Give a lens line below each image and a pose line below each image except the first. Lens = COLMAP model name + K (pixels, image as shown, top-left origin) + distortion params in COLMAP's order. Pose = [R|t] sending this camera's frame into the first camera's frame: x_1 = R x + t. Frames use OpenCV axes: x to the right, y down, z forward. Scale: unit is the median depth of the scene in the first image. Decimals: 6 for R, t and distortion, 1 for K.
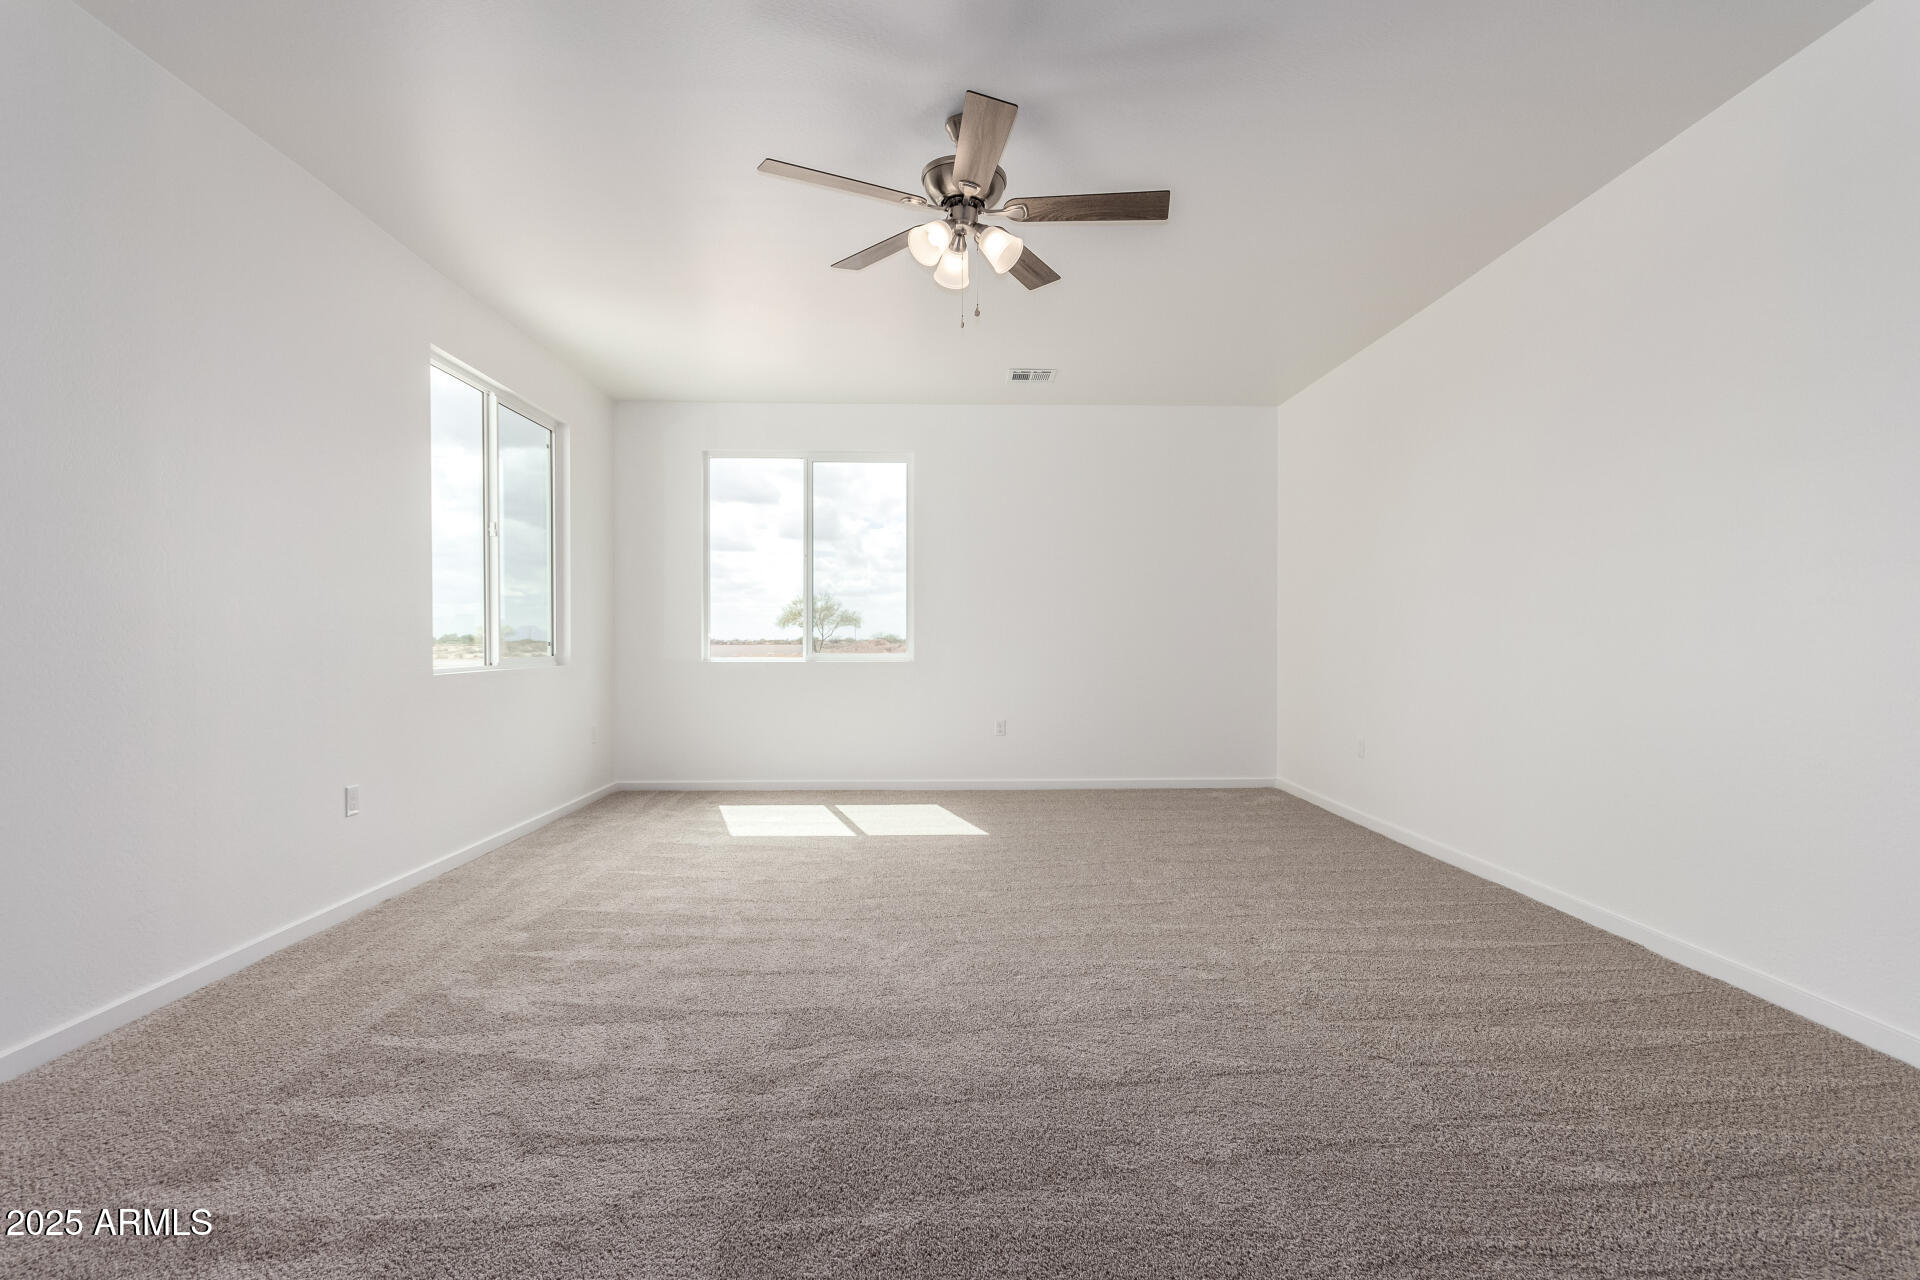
lens RADIAL K [[906.9, 0, 959.1], [0, 906.9, 624.5], [0, 0, 1]] dist [0.001028, 0.000064]
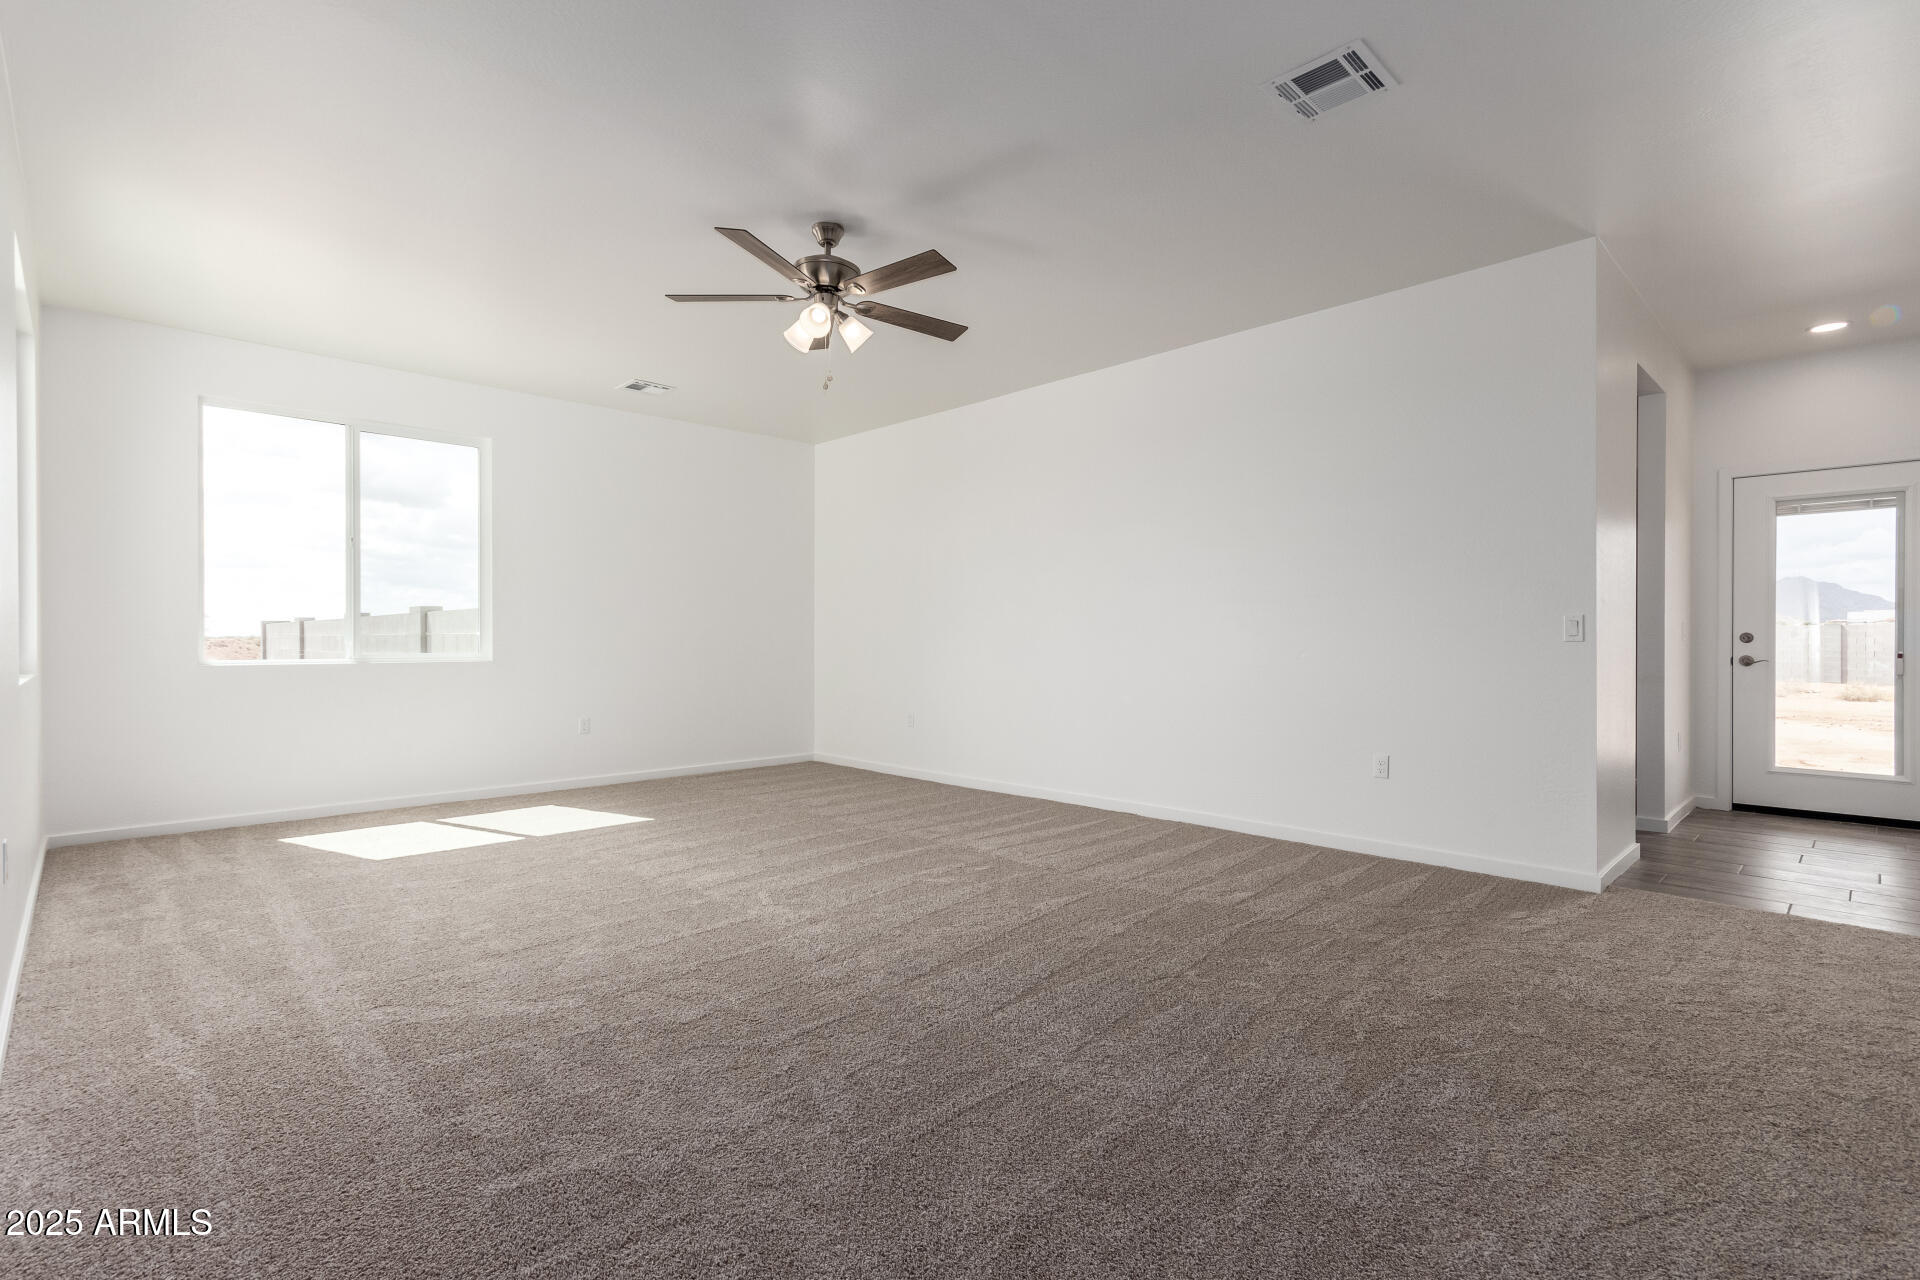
lens RADIAL K [[906.9, 0, 959.8], [0, 906.9, 647.6], [0, 0, 1]] dist [0.001028, 0.000064]
pose [[0.729463, -0.003125, 0.684013, -0.352559], [-0.015913, 0.999641, 0.021537, -0.002244], [-0.683835, -0.026596, 0.729152, -0.022640]]
